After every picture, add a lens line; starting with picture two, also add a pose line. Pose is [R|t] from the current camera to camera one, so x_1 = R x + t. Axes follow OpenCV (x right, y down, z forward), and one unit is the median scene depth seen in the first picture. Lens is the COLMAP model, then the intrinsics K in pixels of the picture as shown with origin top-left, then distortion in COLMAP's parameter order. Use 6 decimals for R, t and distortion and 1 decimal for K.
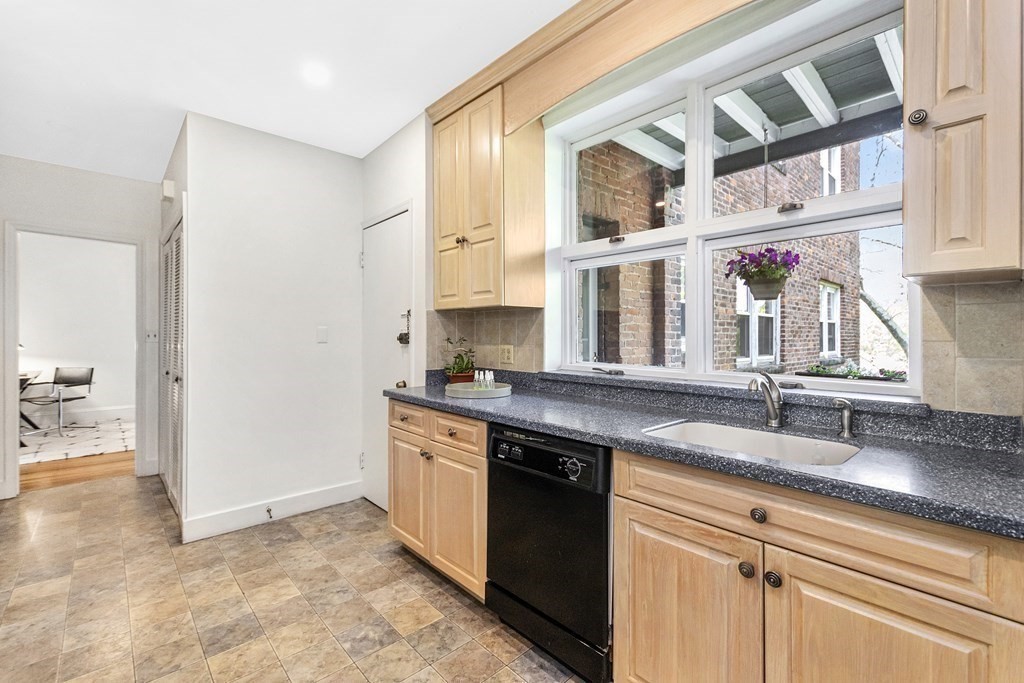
lens RADIAL K [[444.5, 0, 511.5], [0, 444.5, 338.4], [0, 0, 1]] dist [0.001691, -0.000028]
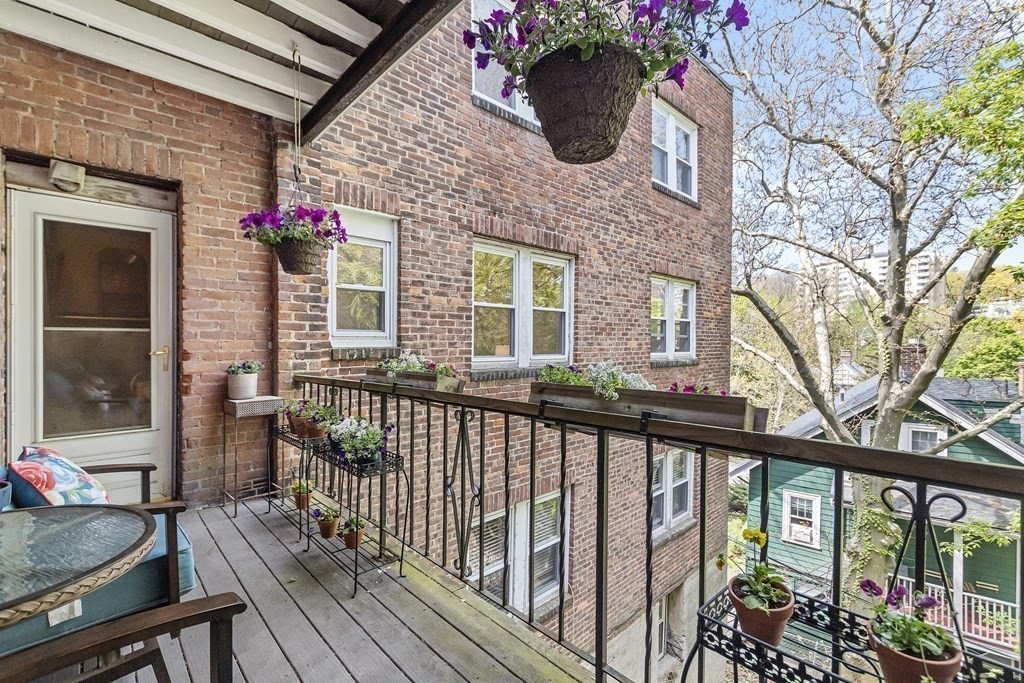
lens RADIAL K [[444.5, 0, 513.0], [0, 444.5, 343.6], [0, 0, 1]] dist [0.001691, -0.000028]
pose [[0.999807, 0.002403, 0.019513, 0.345681], [-0.002443, 0.999995, 0.002032, 0.010294], [-0.019508, -0.002079, 0.999808, 0.082717]]
